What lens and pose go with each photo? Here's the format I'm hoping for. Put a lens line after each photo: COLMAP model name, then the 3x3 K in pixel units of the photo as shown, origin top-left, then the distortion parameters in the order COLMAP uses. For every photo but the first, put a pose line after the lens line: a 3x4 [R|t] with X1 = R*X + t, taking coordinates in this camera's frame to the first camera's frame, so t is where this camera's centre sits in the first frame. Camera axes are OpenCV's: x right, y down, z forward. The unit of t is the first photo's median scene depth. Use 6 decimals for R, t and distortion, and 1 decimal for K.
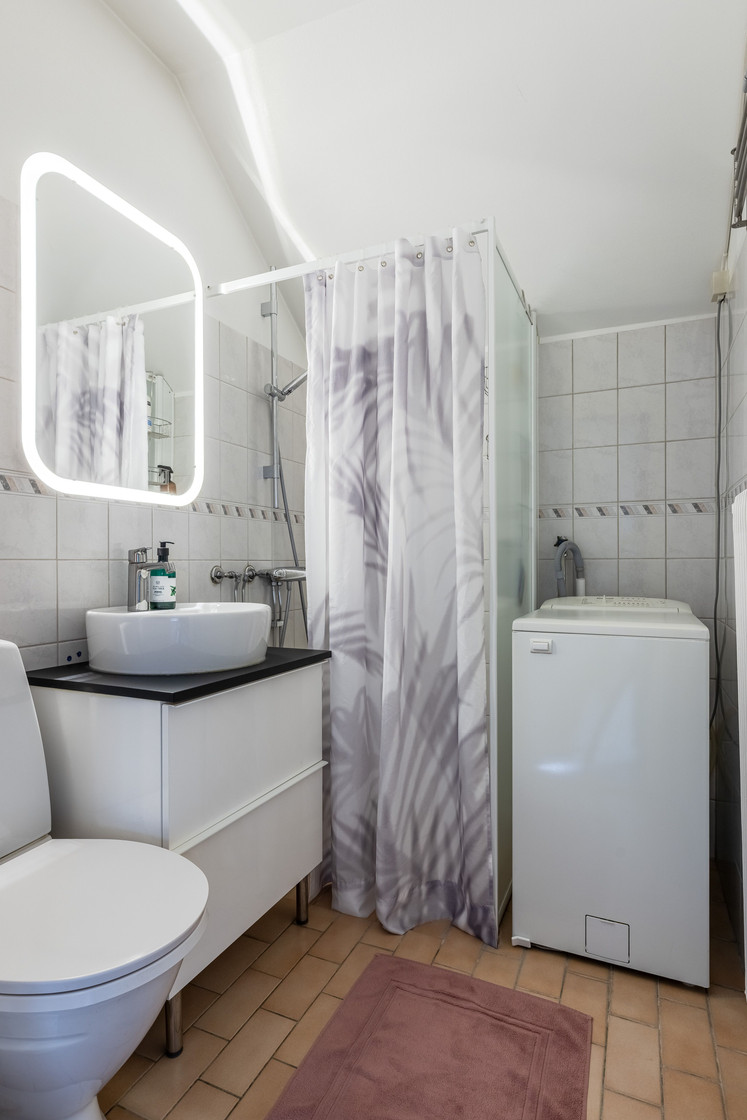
lens RADIAL K [[587.8, 0, 375.0], [0, 587.8, 562.6], [0, 0, 1]] dist [0.006670, -0.001373]
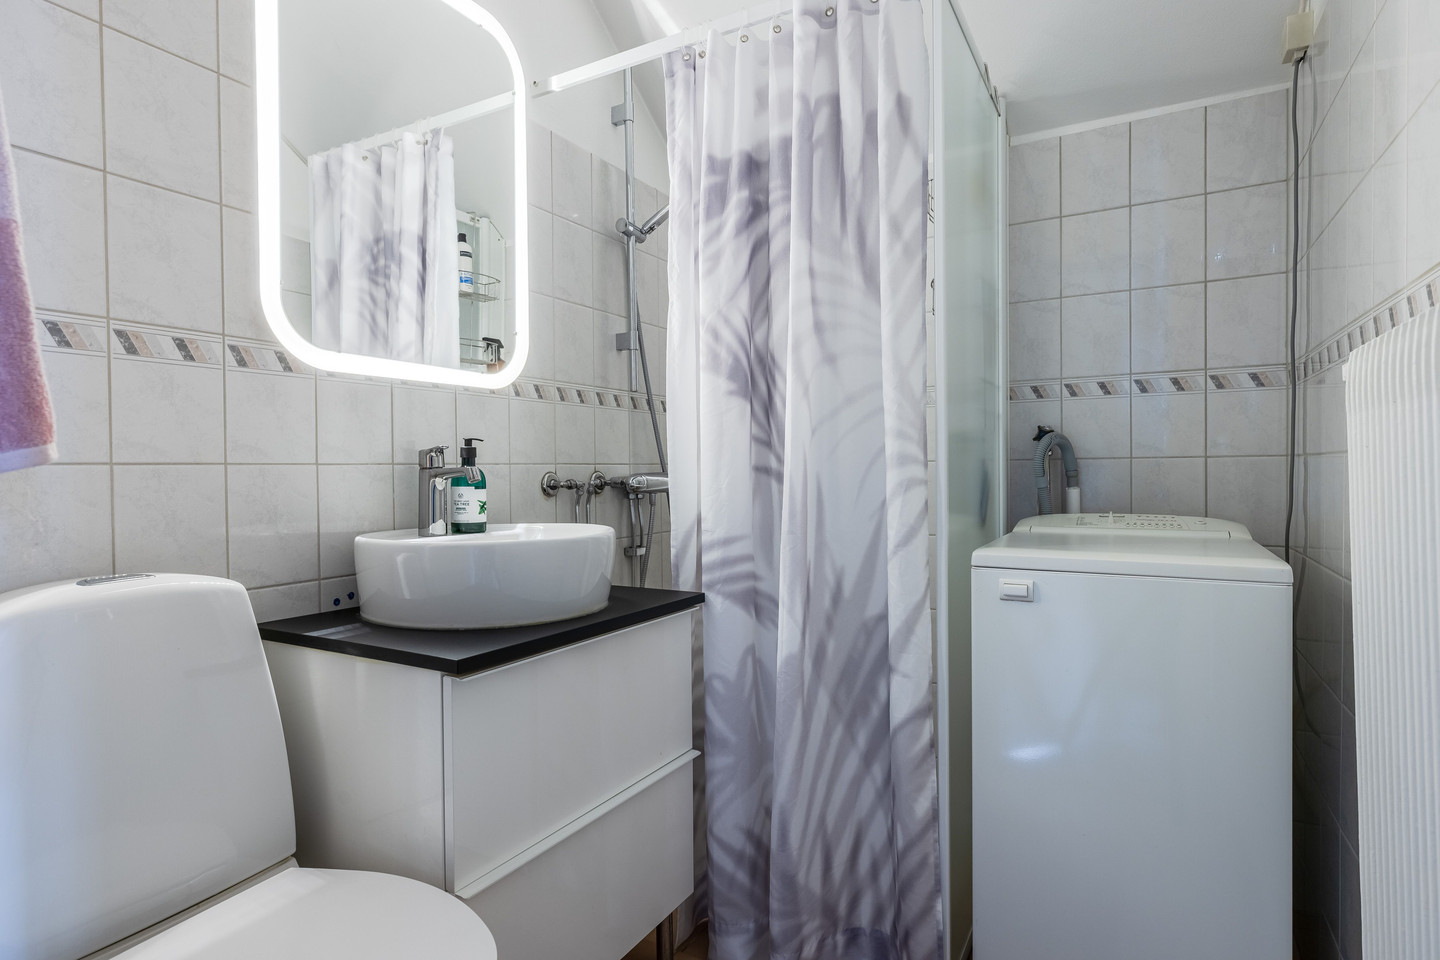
lens RADIAL K [[755.8, 0, 717.3], [0, 755.8, 475.6], [0, 0, 1]] dist [0.006670, -0.001373]
pose [[0.995819, -0.005069, -0.091211, 0.022690], [0.006095, 0.999921, 0.010977, 0.001465], [0.091148, -0.011487, 0.995771, 0.108578]]
